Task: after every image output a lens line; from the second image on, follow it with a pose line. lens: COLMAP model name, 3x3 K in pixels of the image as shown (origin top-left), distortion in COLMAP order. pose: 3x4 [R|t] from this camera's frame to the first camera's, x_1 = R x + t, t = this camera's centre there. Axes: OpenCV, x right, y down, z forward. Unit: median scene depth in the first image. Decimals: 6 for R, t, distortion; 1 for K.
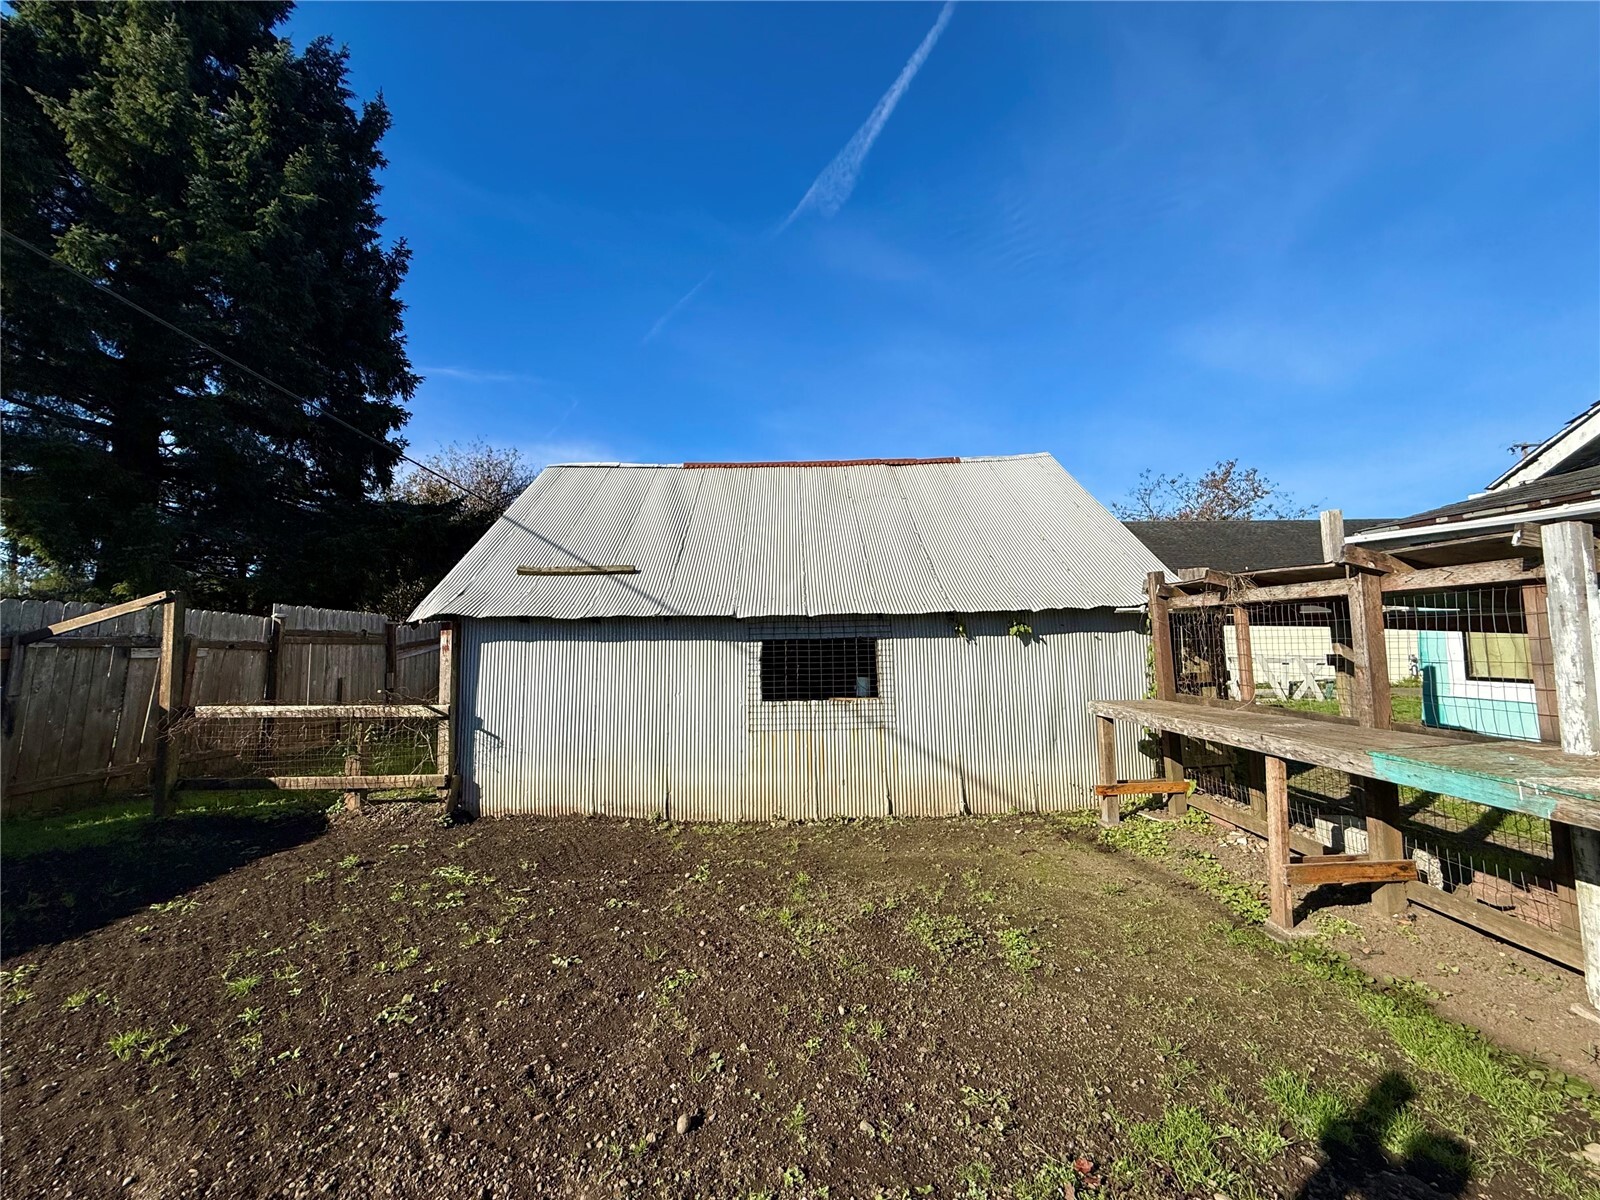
lens RADIAL K [[634.4, 0, 795.3], [0, 634.4, 598.9], [0, 0, 1]] dist [-0.001021, 0.000076]
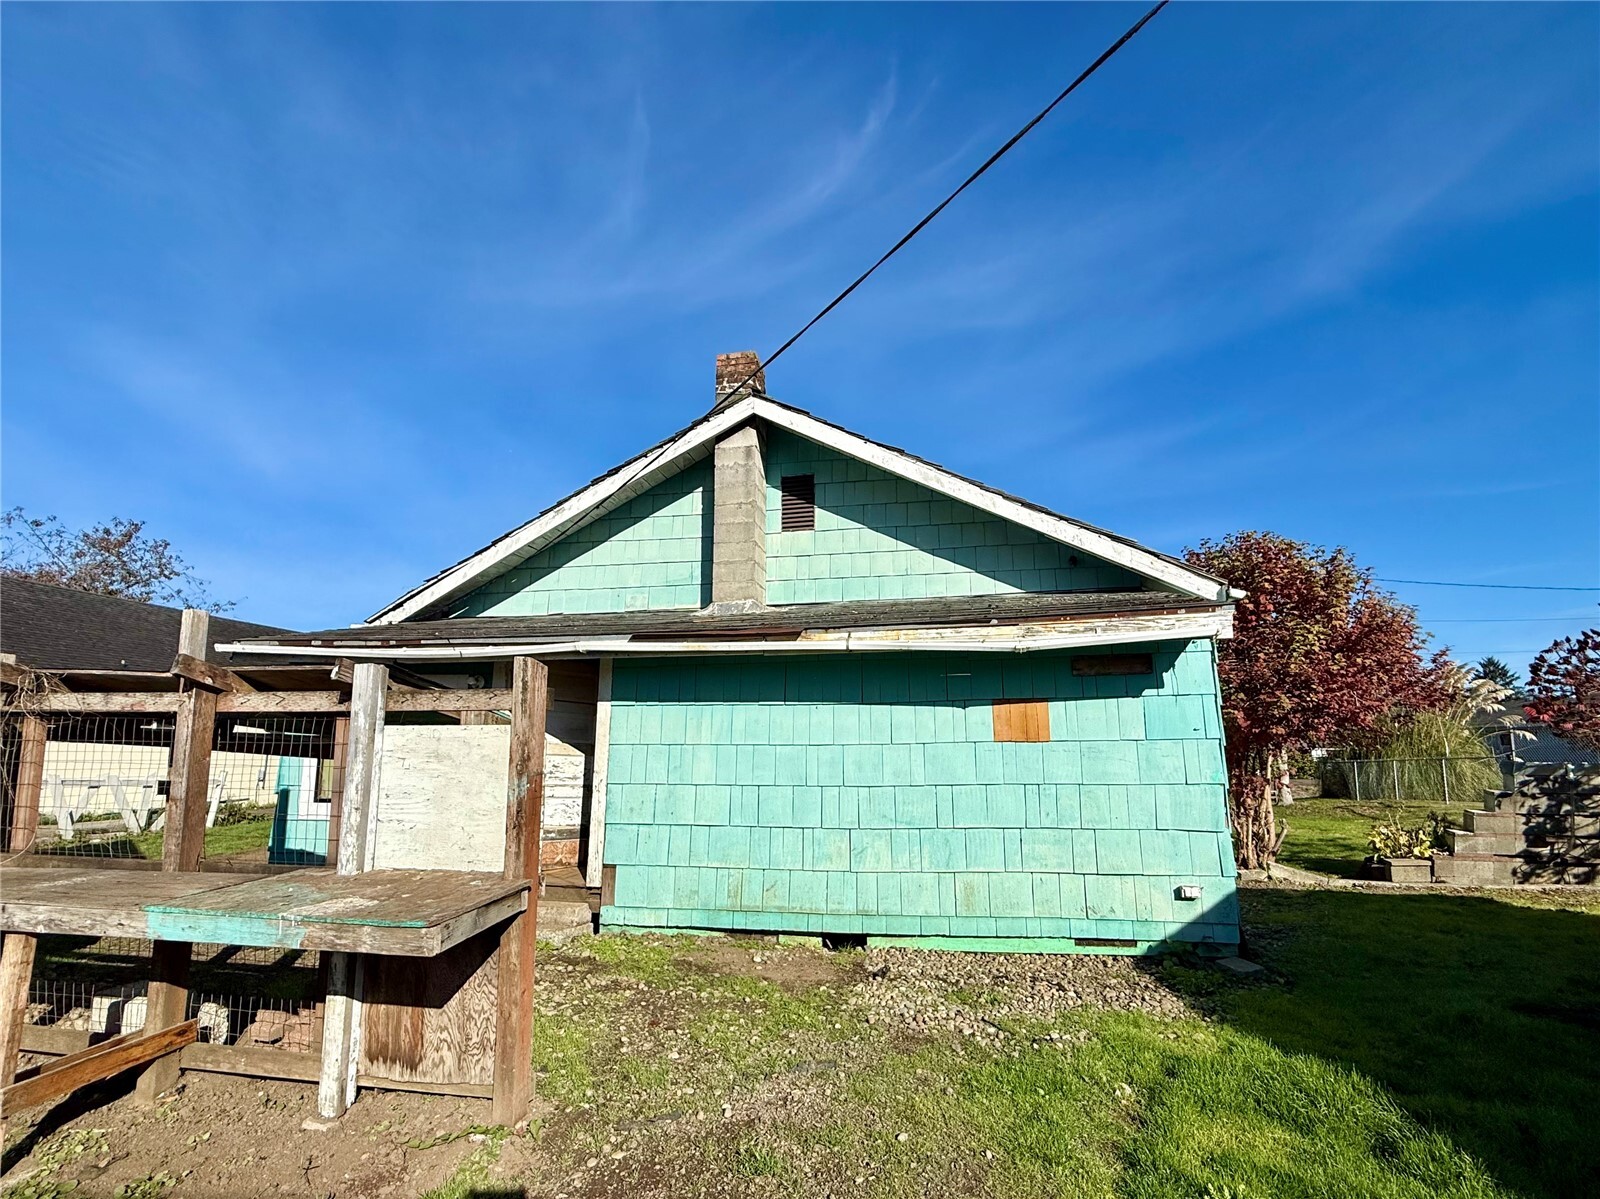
lens RADIAL K [[710.0, 0, 833.9], [0, 710.0, 669.4], [0, 0, 1]] dist [-0.000298, 0.000028]
pose [[0.169551, 0.130825, 0.976800, 0.093545], [-0.076700, 0.989895, -0.119265, -0.017281], [-0.982532, -0.054699, 0.177872, -0.018038]]
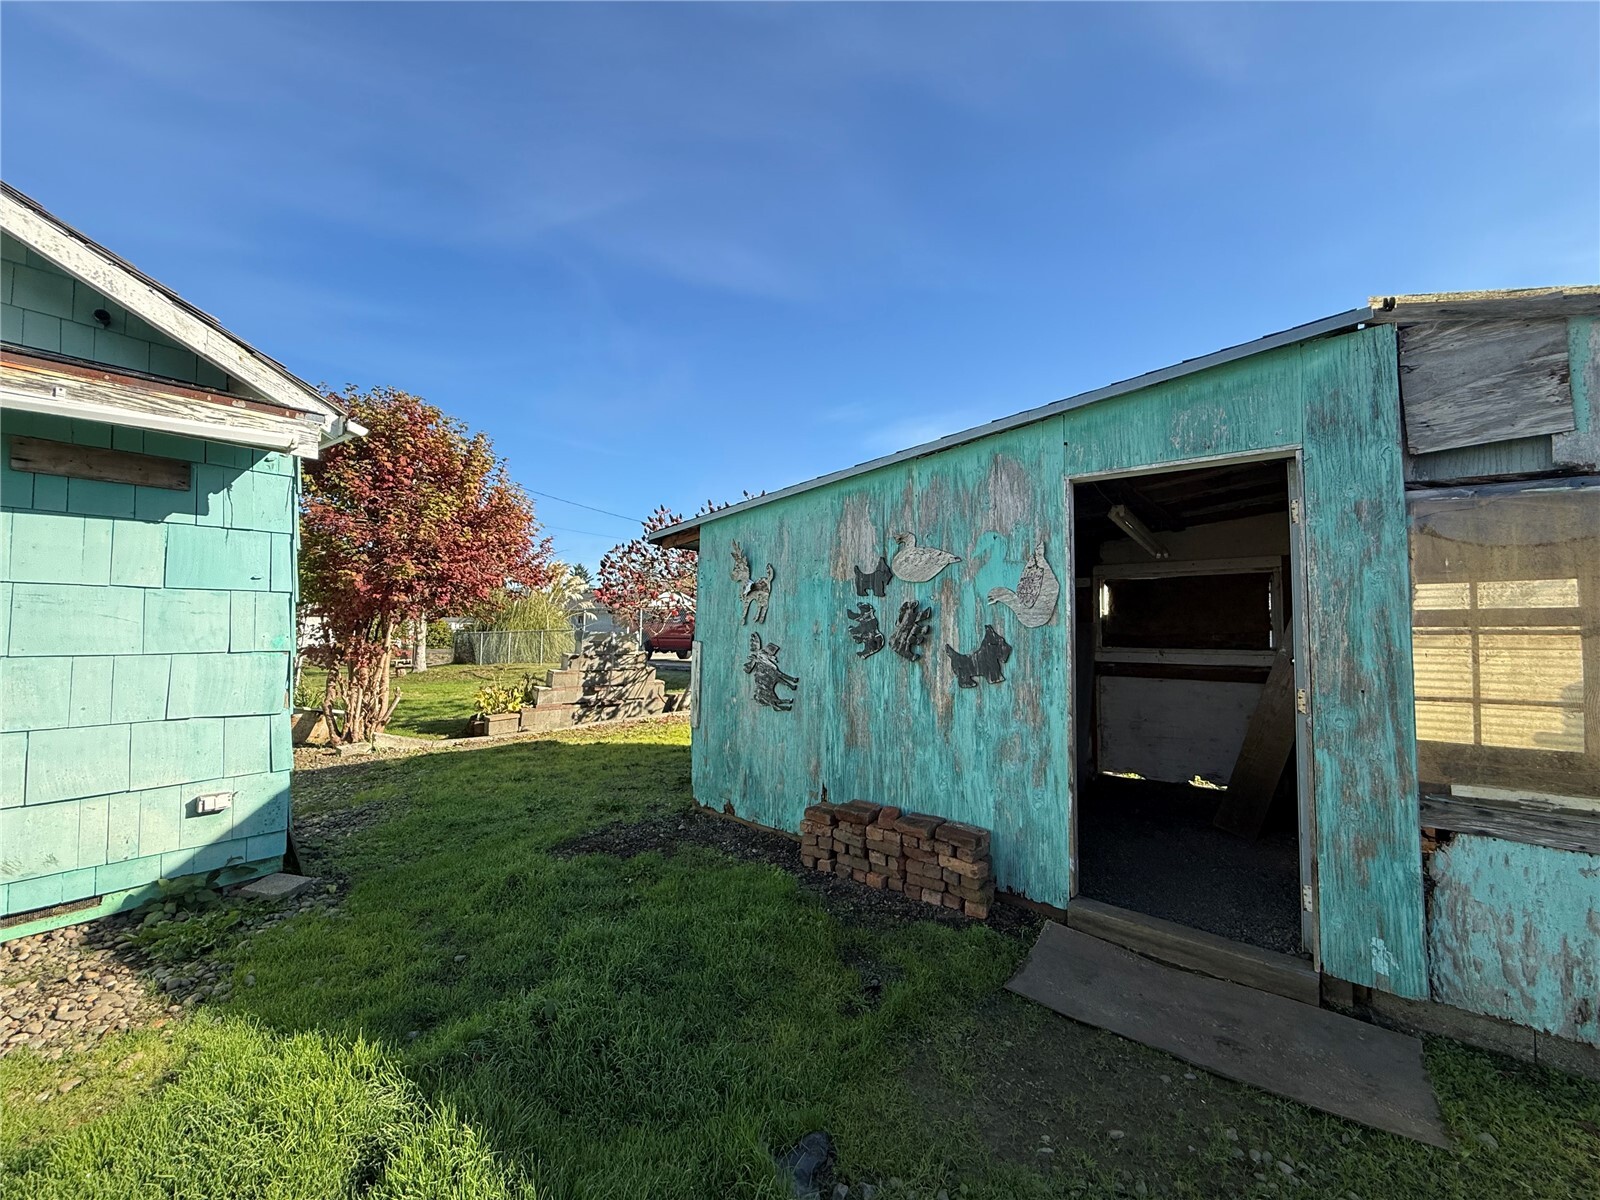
lens RADIAL K [[634.4, 0, 795.3], [0, 634.4, 598.9], [0, 0, 1]] dist [-0.001021, 0.000076]
pose [[-0.789997, 0.036037, 0.612051, 0.285036], [-0.049015, 0.991364, -0.121637, -0.018237], [-0.611149, -0.126093, -0.781407, -0.148523]]
